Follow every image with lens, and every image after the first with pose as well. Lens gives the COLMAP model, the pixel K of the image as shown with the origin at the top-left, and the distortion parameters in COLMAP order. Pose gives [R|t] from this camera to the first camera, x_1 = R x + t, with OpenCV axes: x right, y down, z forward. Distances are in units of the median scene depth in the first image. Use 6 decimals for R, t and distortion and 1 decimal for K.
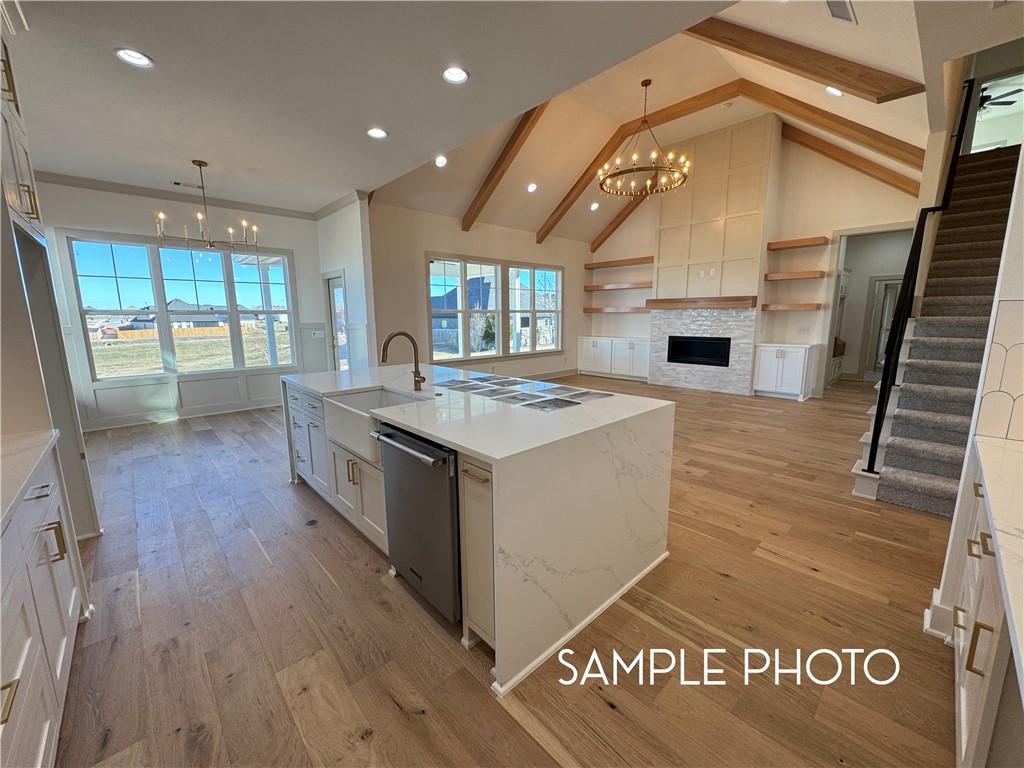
lens RADIAL K [[406.6, 0, 512.0], [0, 406.6, 384.0], [0, 0, 1]] dist [-0.000854, -0.000152]
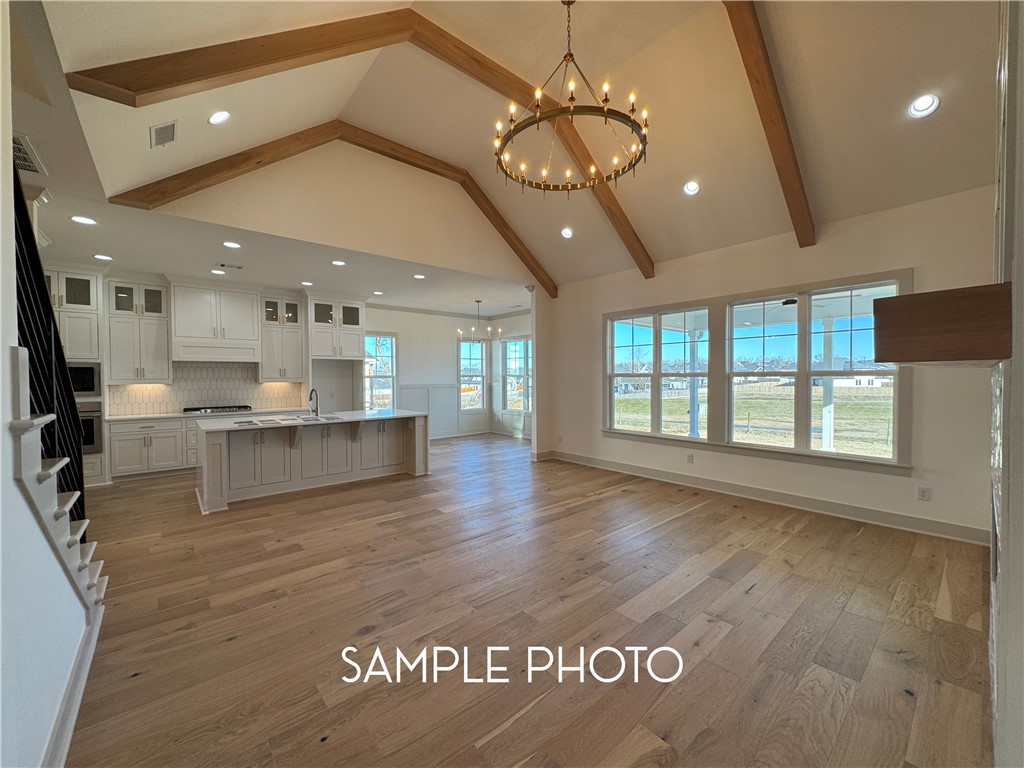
lens RADIAL K [[406.6, 0, 512.0], [0, 406.6, 384.0], [0, 0, 1]] dist [-0.000854, -0.000152]
pose [[-0.046872, 0.026132, -0.998559, 1.204668], [-0.161303, 0.986340, 0.033383, -0.250724], [0.985791, 0.162635, -0.042016, 1.331951]]
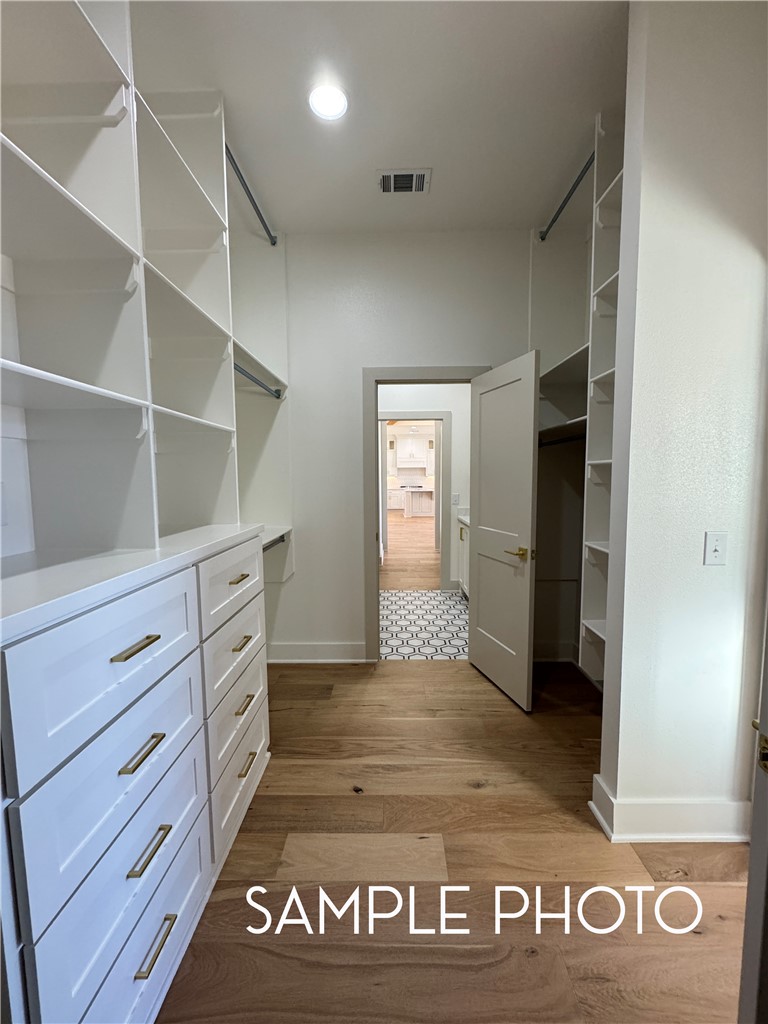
lens RADIAL K [[406.6, 0, 384.0], [0, 406.6, 512.0], [0, 0, 1]] dist [-0.000854, -0.000152]
pose [[-0.695427, 0.079723, -0.714161, 2.672586], [-0.102600, 0.972629, 0.208484, -0.468232], [0.711234, 0.218259, -0.668213, 2.629798]]
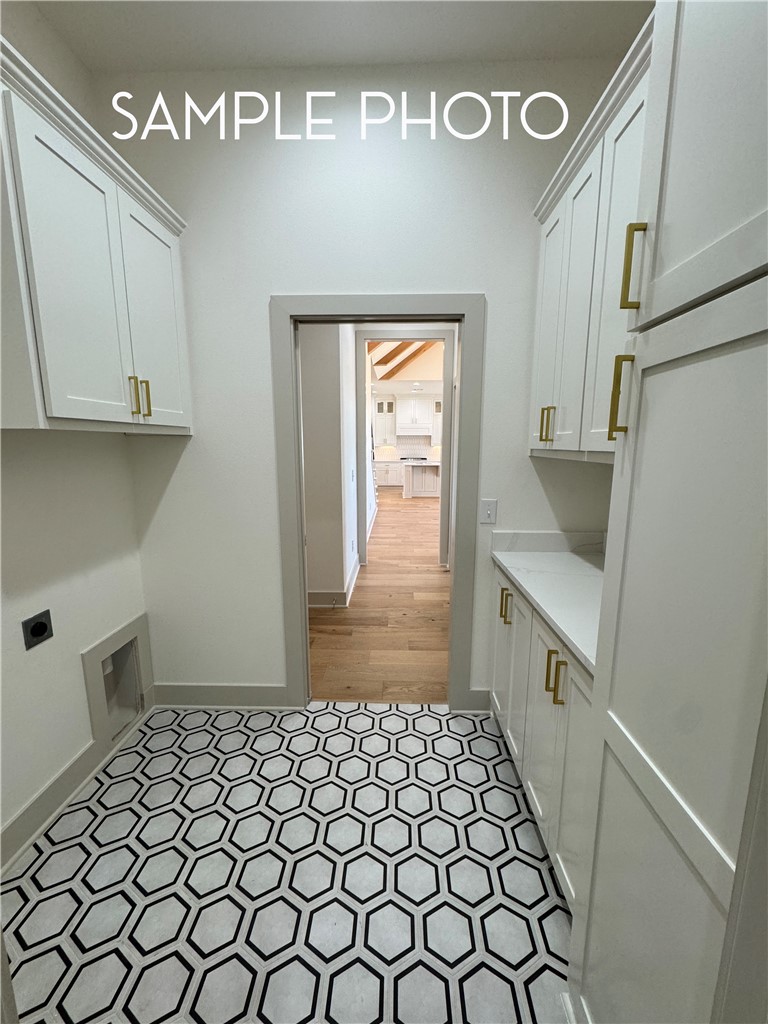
lens RADIAL K [[406.6, 0, 384.0], [0, 406.6, 512.0], [0, 0, 1]] dist [-0.000854, -0.000152]
pose [[-0.706987, 0.127291, -0.695677, 2.153965], [-0.109169, 0.952237, 0.285179, -0.411824], [0.698750, 0.277564, -0.659323, 2.244527]]
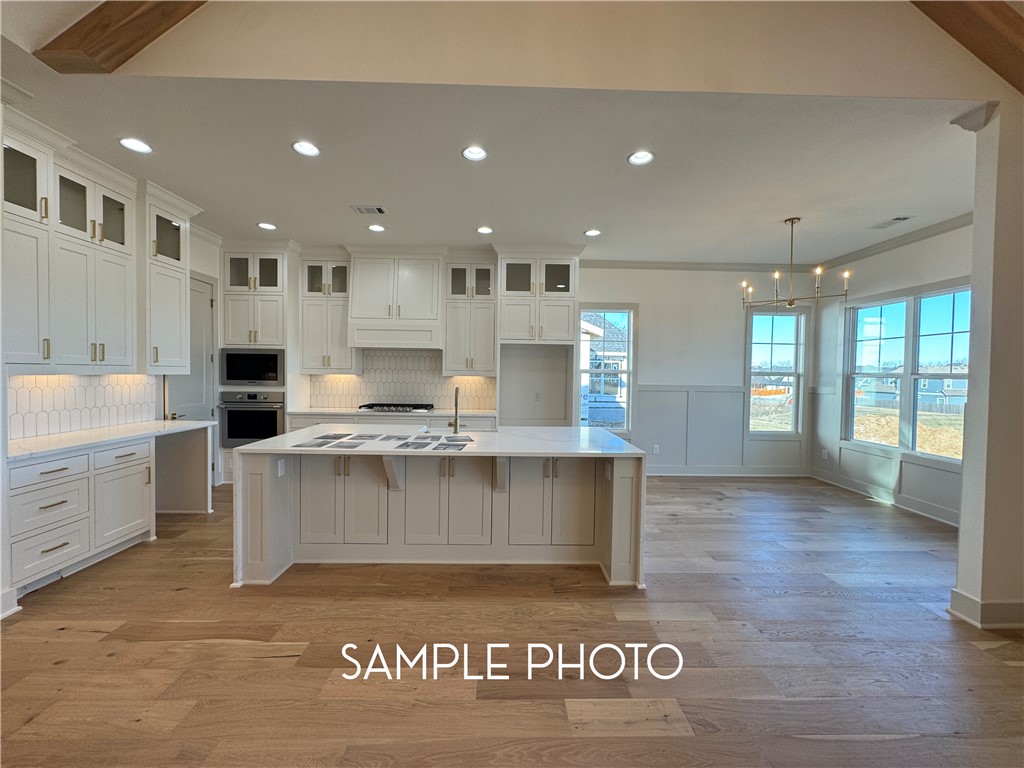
lens RADIAL K [[406.6, 0, 512.0], [0, 406.6, 384.0], [0, 0, 1]] dist [-0.000854, -0.000152]
pose [[-0.668079, 0.018042, -0.743872, 0.392432], [-0.134439, 0.980327, 0.144518, -0.222618], [0.731845, 0.196555, -0.652510, 1.240346]]
